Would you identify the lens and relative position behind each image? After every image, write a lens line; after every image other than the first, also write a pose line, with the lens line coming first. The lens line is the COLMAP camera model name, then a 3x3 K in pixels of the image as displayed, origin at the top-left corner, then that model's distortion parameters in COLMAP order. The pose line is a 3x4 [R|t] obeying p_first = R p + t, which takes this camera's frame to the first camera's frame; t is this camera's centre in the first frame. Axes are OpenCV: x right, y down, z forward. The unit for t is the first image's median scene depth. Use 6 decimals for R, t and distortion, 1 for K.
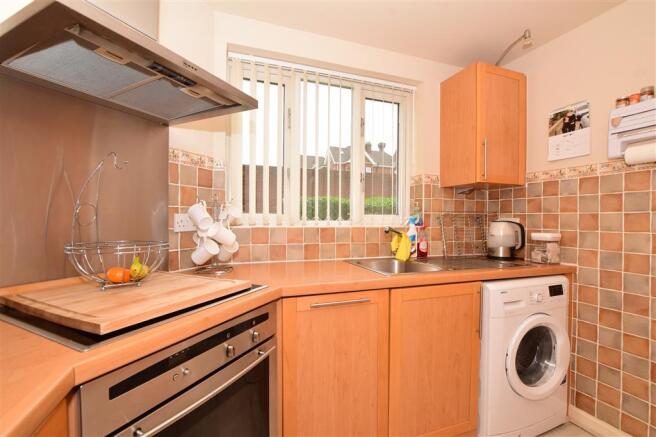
lens RADIAL K [[283.3, 0, 328.0], [0, 283.3, 218.5], [0, 0, 1]] dist [-0.035042, 0.000062]
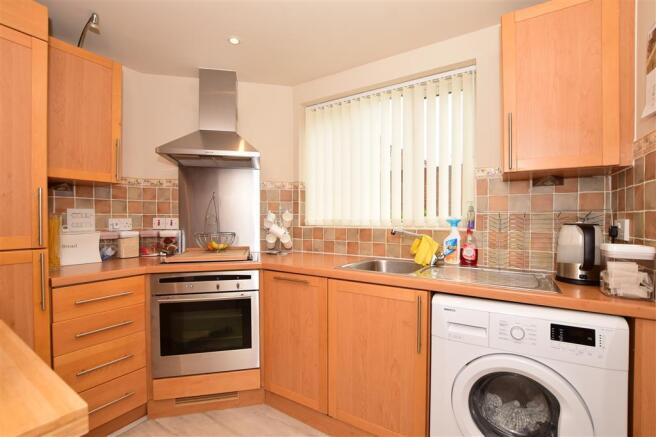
lens RADIAL K [[292.4, 0, 328.0], [0, 292.4, 218.5], [0, 0, 1]] dist [-0.023401, -0.000863]
pose [[0.625875, -0.006269, -0.779898, 0.859886], [0.006394, 0.999975, -0.002906, -0.006540], [0.779897, -0.003168, 0.625900, 0.136215]]
